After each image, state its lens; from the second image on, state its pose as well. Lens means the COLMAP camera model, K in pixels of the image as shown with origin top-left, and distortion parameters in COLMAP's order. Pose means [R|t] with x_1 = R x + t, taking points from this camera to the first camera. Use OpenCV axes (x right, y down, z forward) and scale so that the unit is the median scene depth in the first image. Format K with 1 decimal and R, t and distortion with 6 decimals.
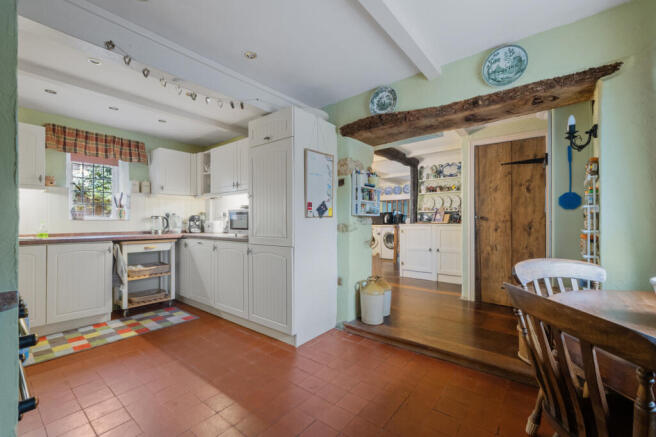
lens RADIAL K [[272.3, 0, 324.5], [0, 272.3, 222.3], [0, 0, 1]] dist [-0.016784, -0.001262]
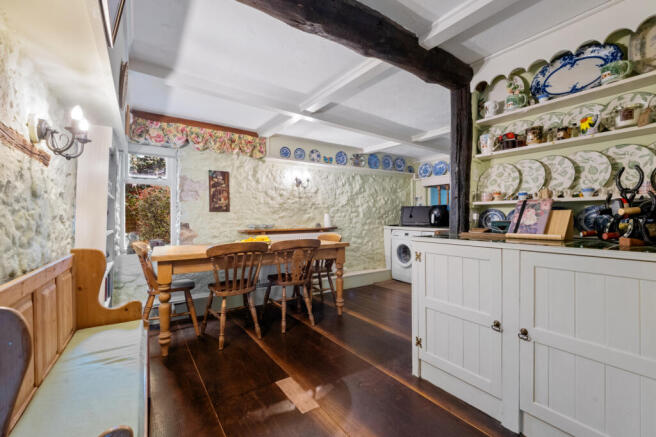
lens RADIAL K [[272.3, 0, 329.3], [0, 272.3, 216.4], [0, 0, 1]] dist [-0.016784, -0.001262]
pose [[0.959158, 0.000714, -0.282870, 0.263923], [-0.000217, 0.999998, 0.001788, -0.021766], [0.282871, -0.001653, 0.959157, 0.586458]]
